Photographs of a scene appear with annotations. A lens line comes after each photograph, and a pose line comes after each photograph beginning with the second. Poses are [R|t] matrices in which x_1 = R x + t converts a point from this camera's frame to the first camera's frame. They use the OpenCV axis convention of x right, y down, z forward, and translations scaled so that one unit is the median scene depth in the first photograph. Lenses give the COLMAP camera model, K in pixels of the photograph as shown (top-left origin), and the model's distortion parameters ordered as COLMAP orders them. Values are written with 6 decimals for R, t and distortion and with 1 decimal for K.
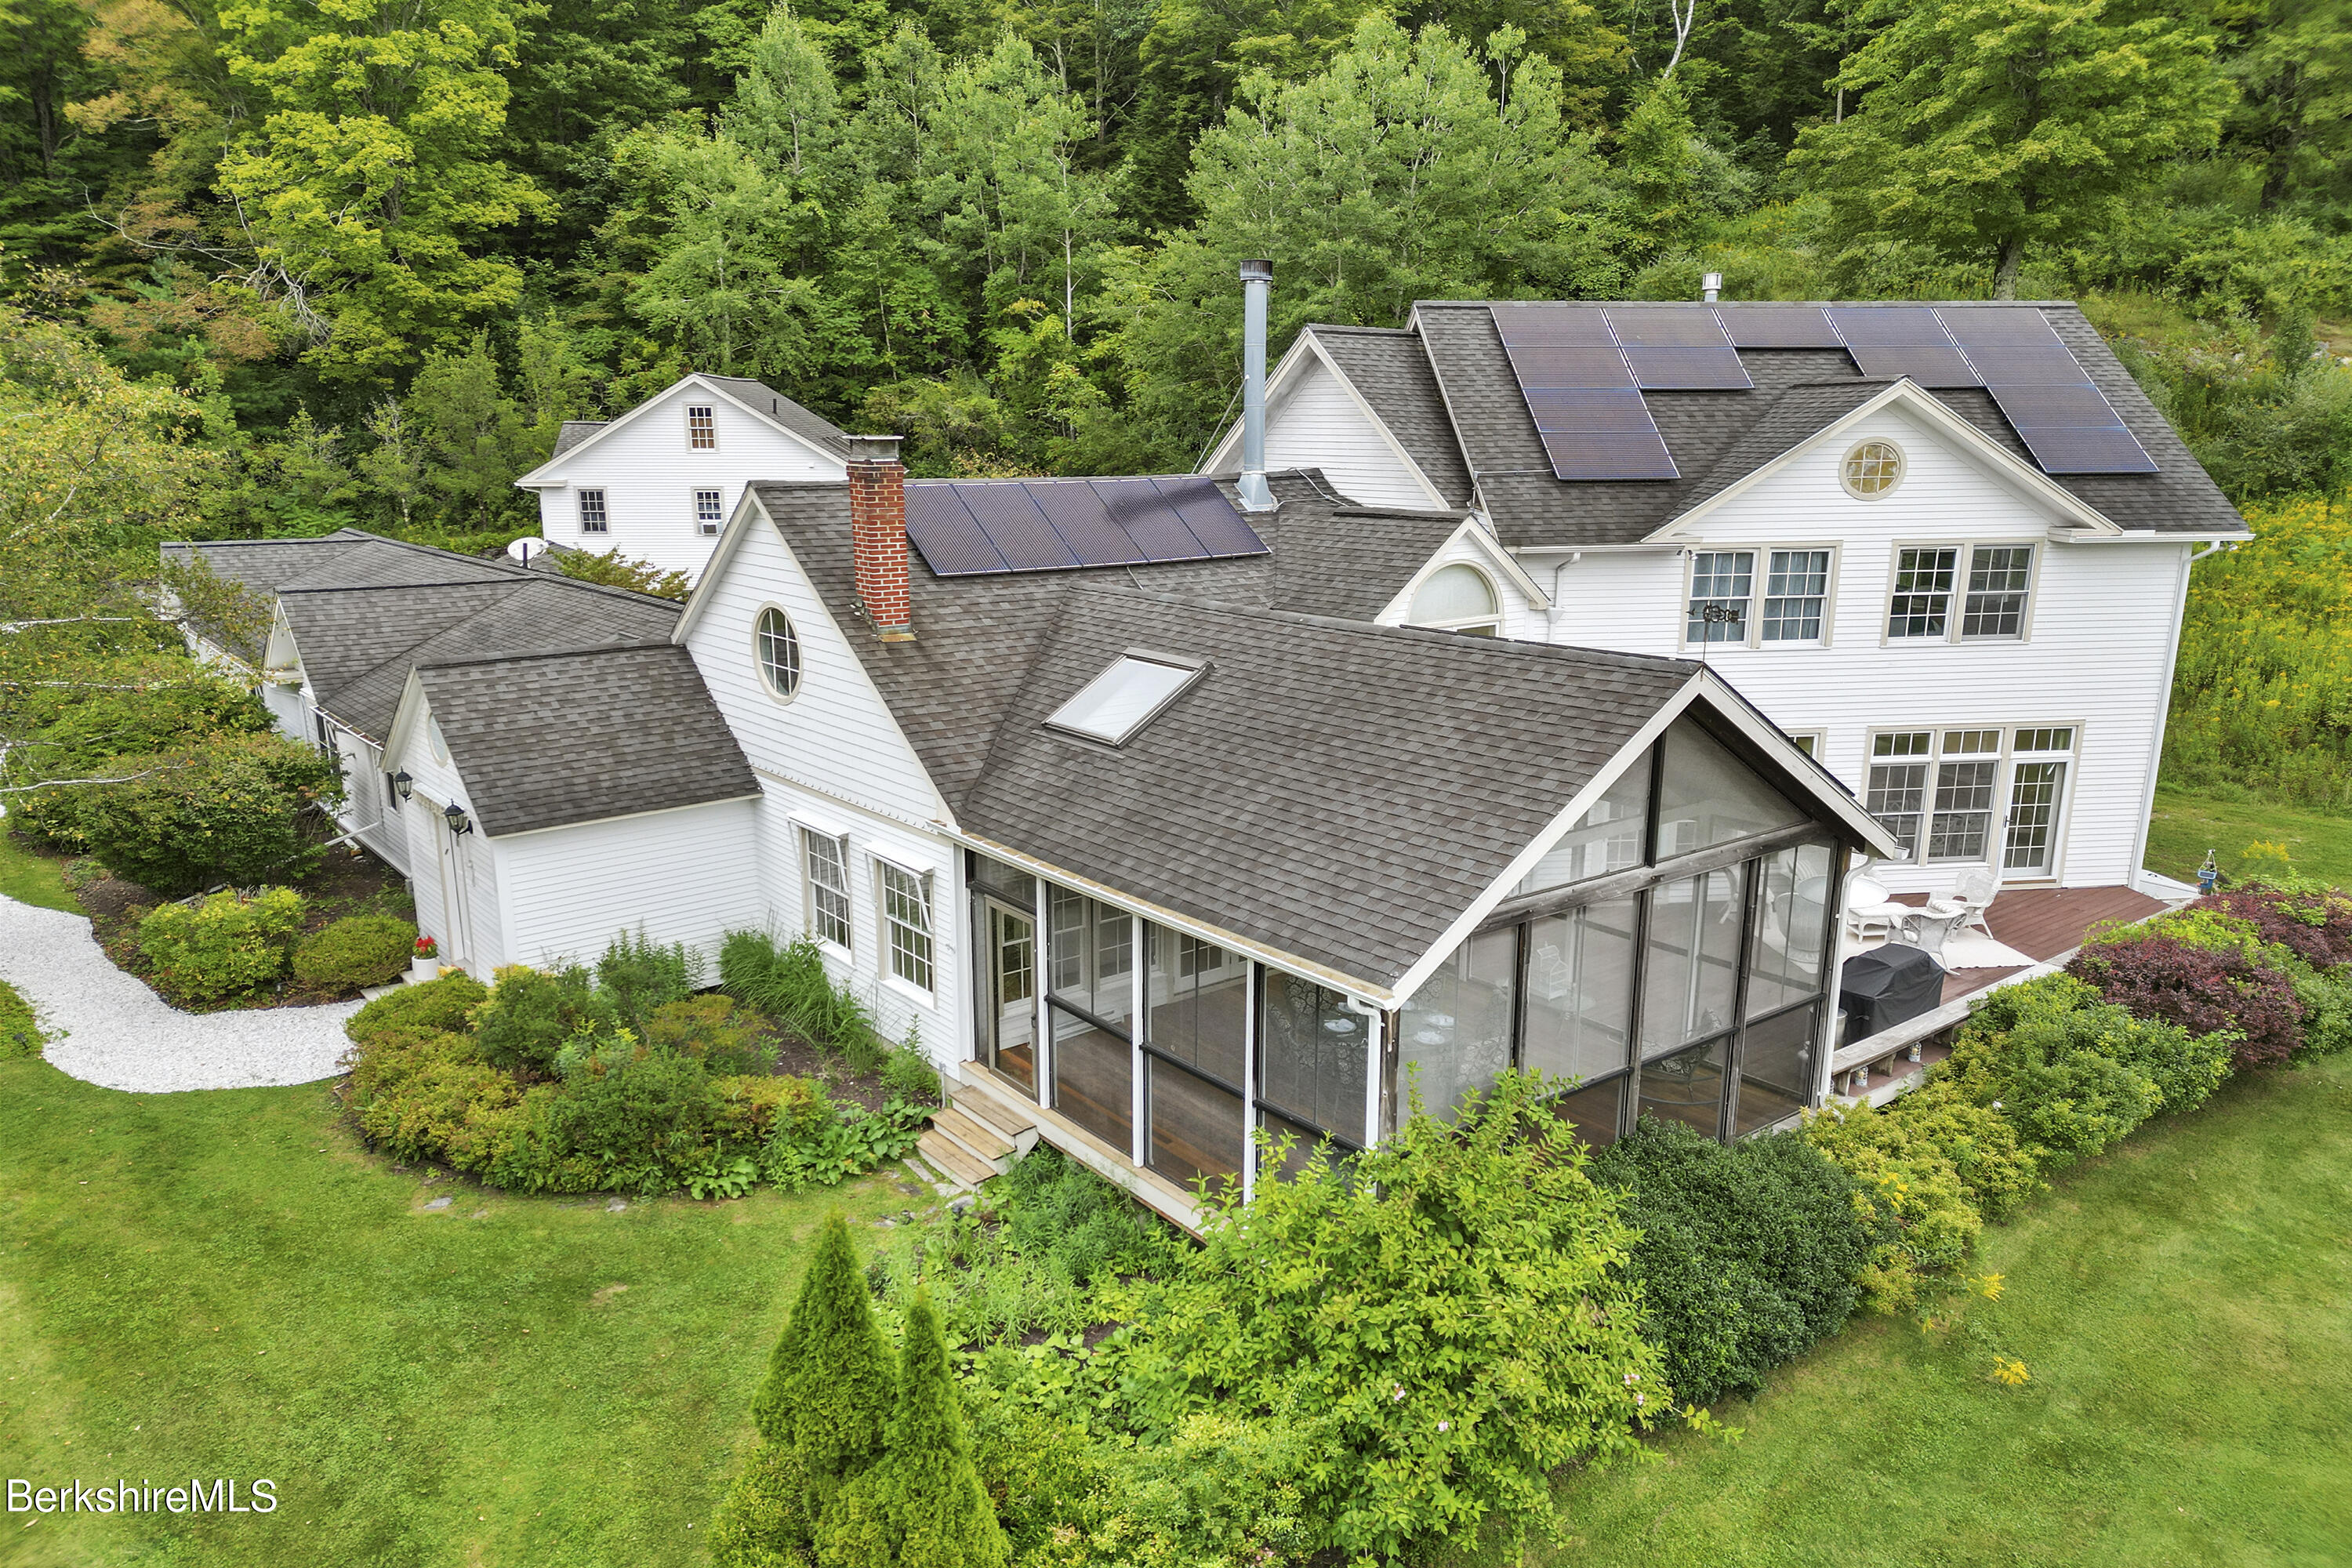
lens RADIAL K [[1647.7, 0, 1144.3], [0, 1647.7, 717.0], [0, 0, 1]] dist [0.045166, -0.035758]
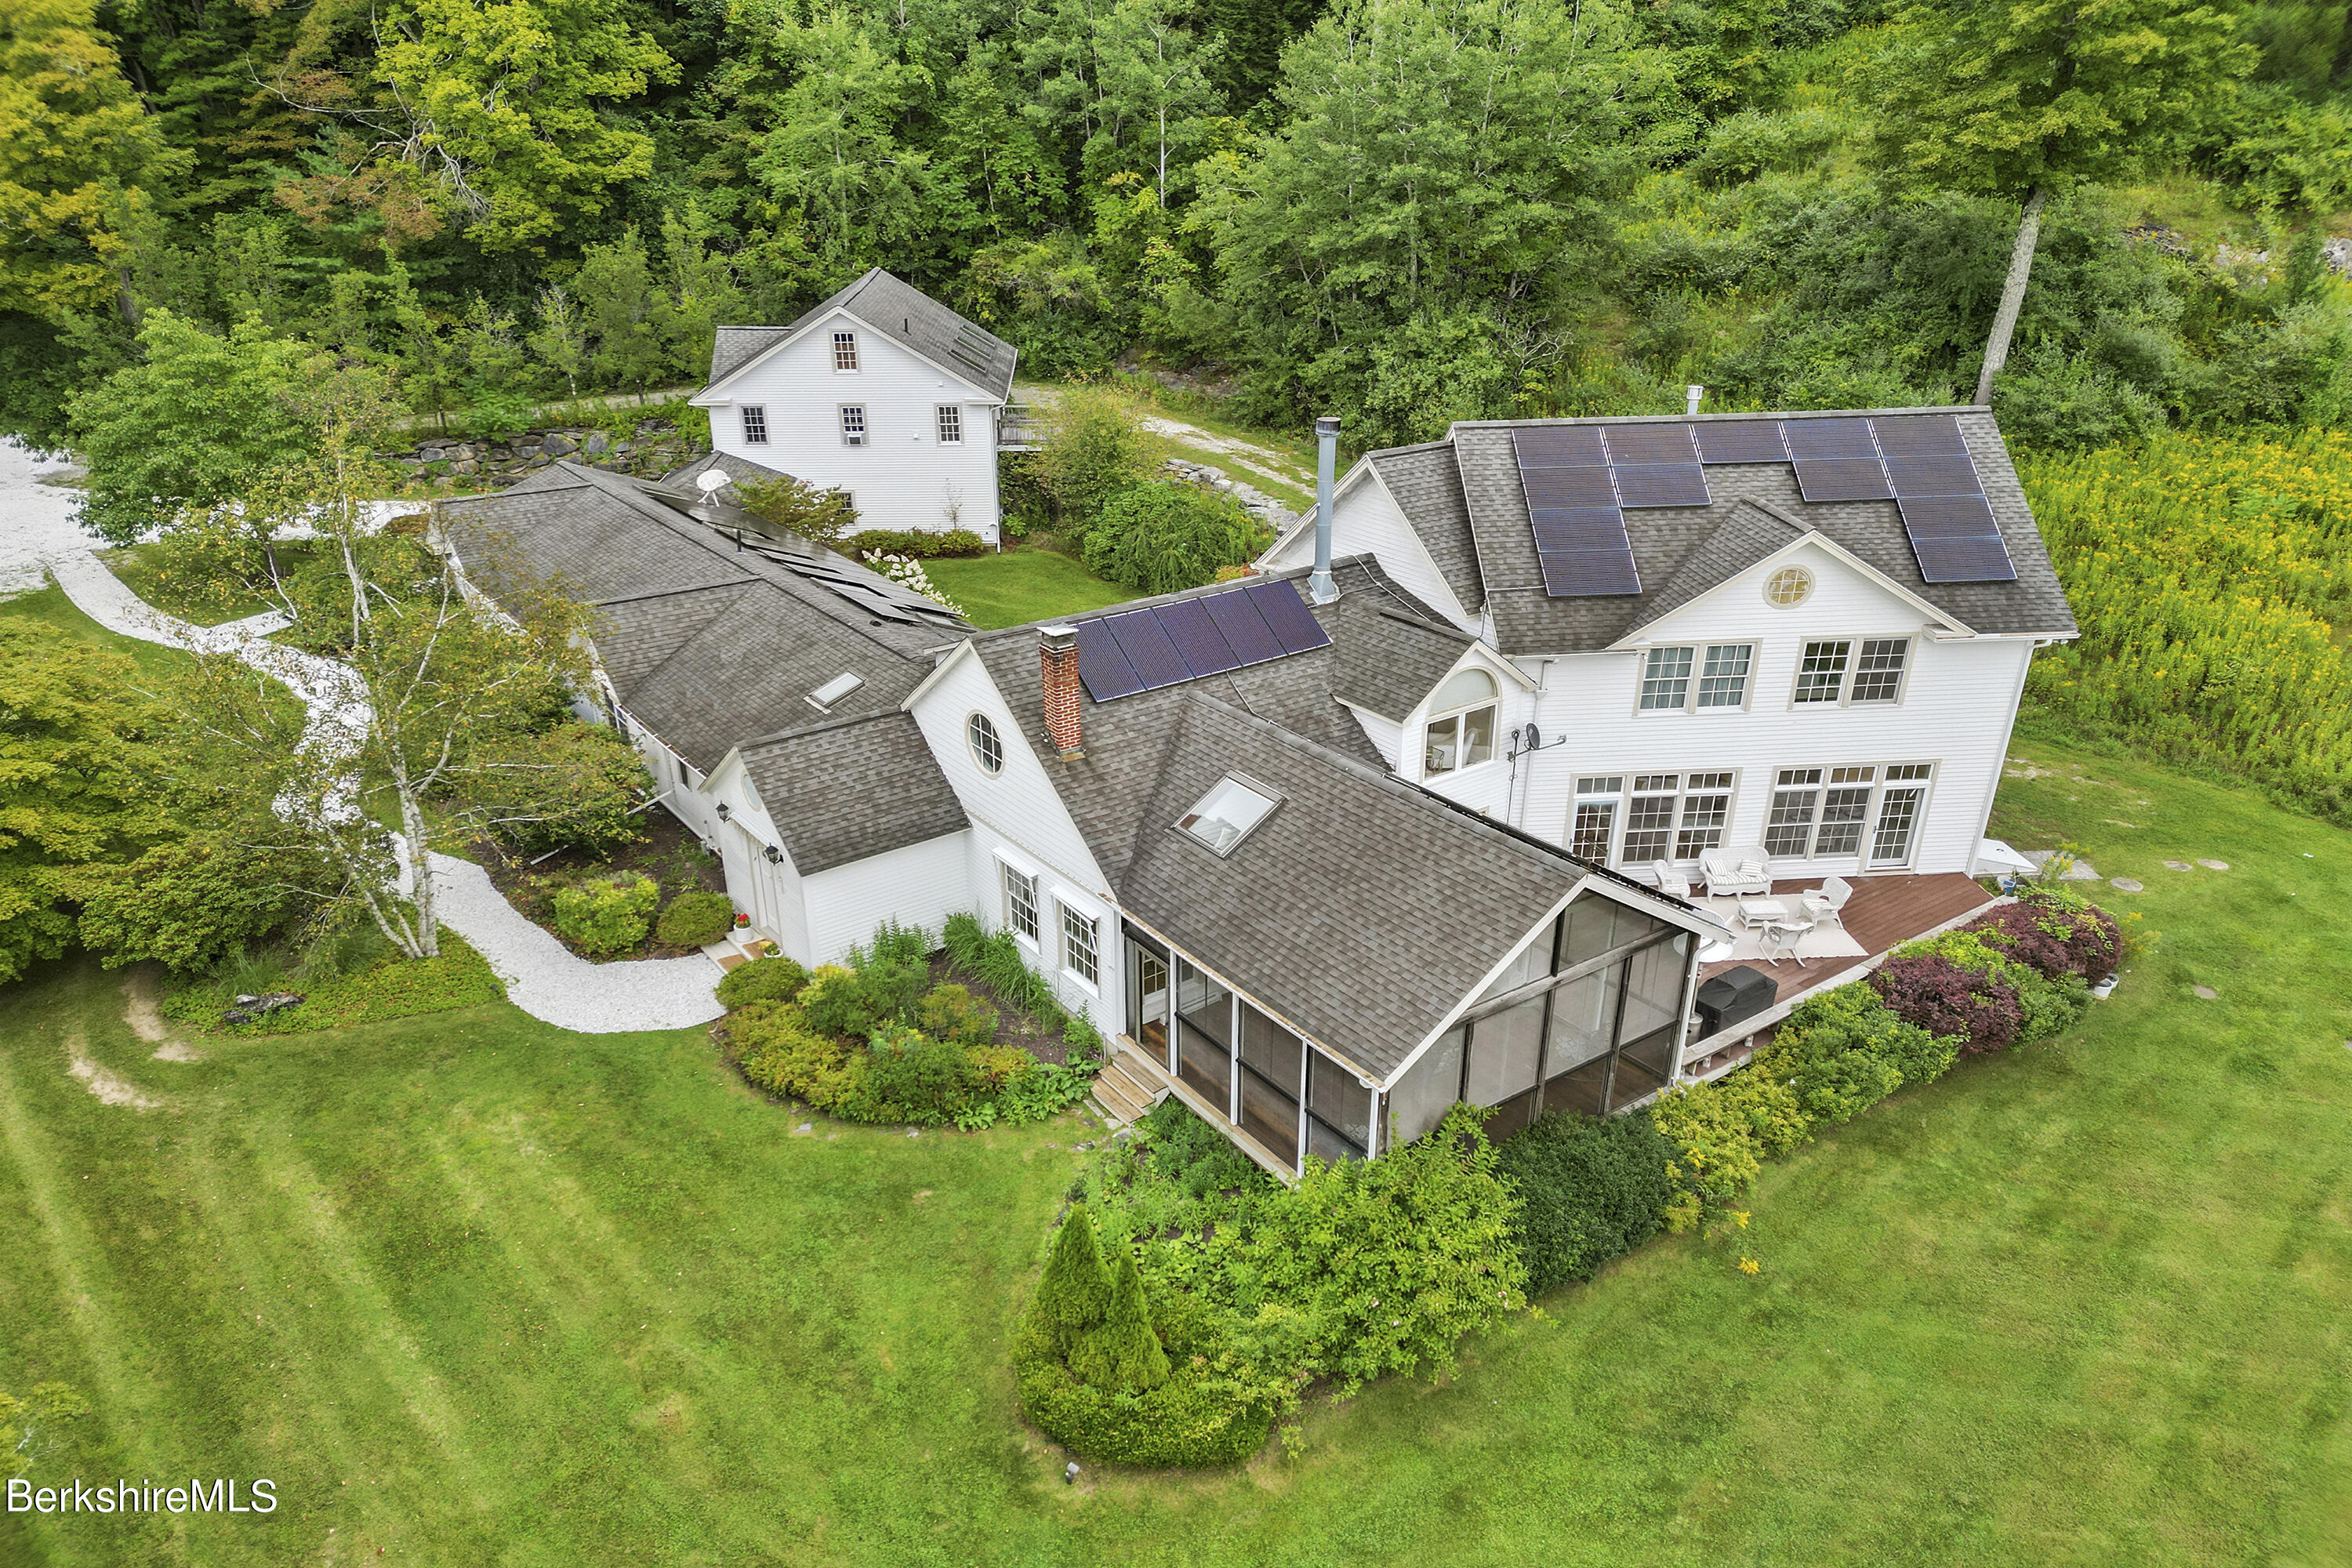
lens RADIAL K [[1647.7, 0, 1134.9], [0, 1647.7, 784.8], [0, 0, 1]] dist [0.045166, -0.035758]
pose [[0.998707, 0.011934, -0.049419, -0.017020], [-0.000796, 0.975611, 0.219505, -0.279335], [0.050834, -0.219182, 0.974359, -0.349592]]
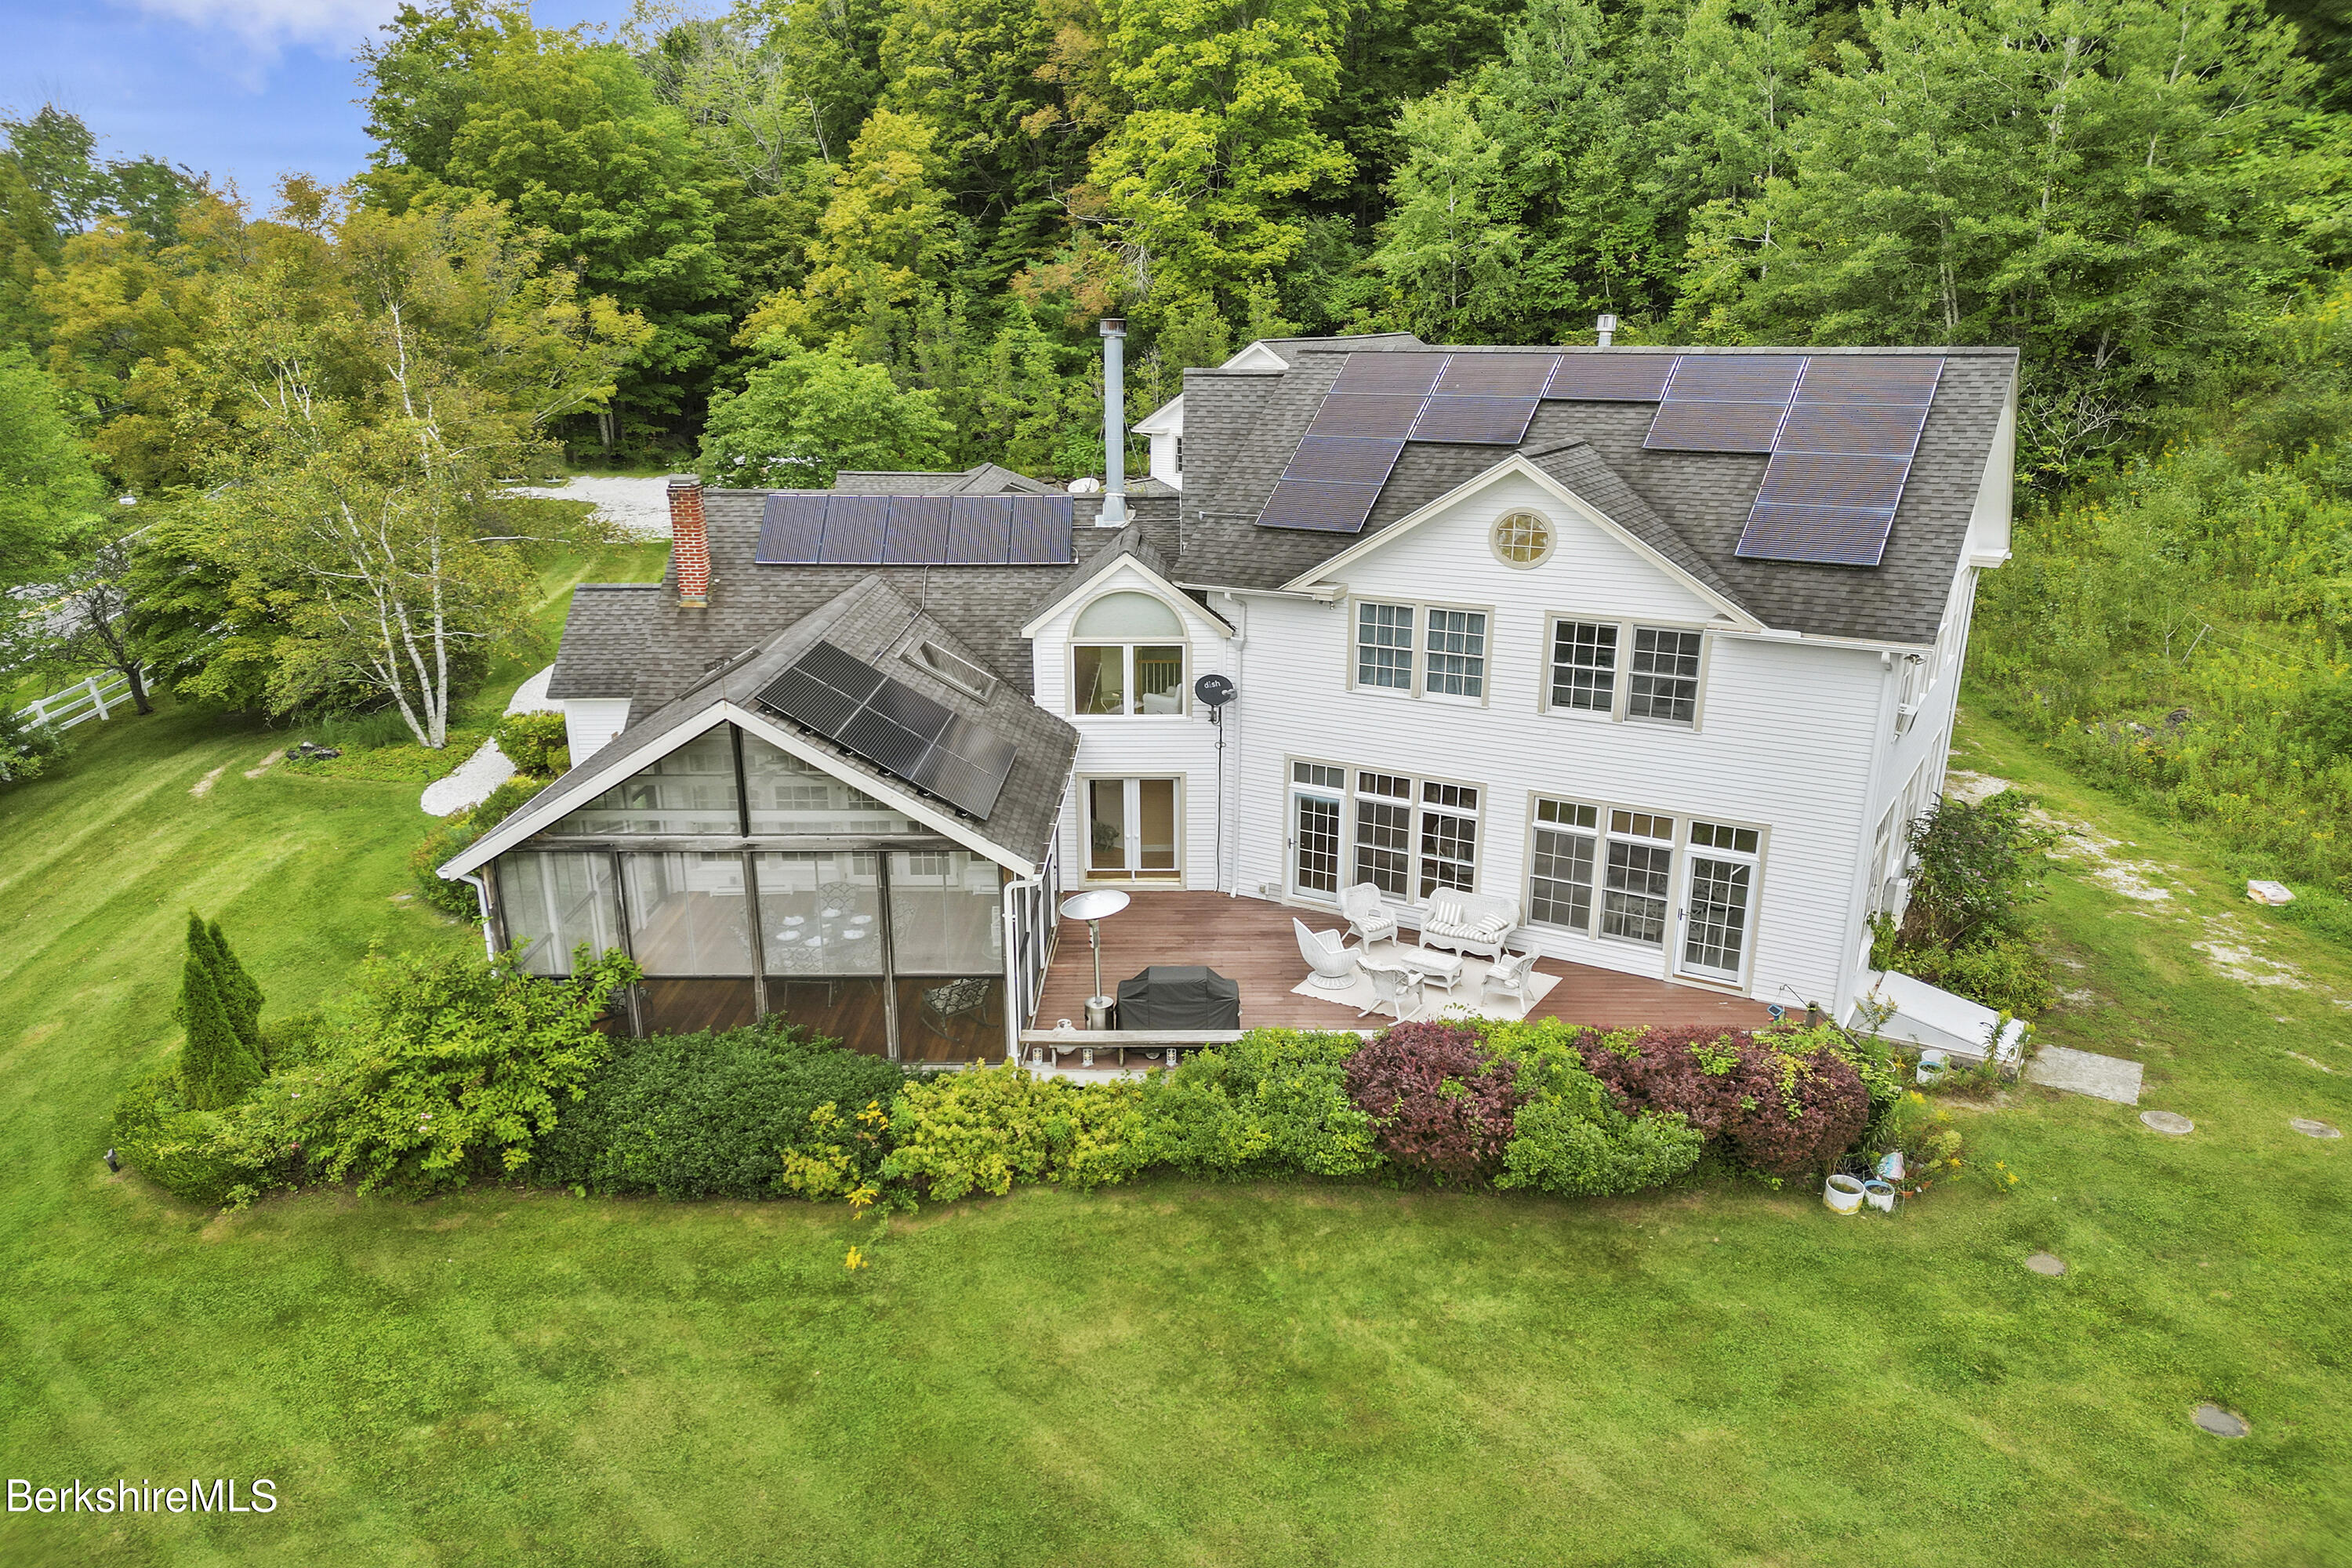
lens RADIAL K [[1647.7, 0, 1183.8], [0, 1647.7, 714.7], [0, 0, 1]] dist [0.045166, -0.035758]
pose [[0.783247, 0.144829, -0.604607, 0.880039], [-0.104590, 0.989323, 0.101493, -0.121028], [0.612850, -0.016258, 0.790032, 0.083952]]
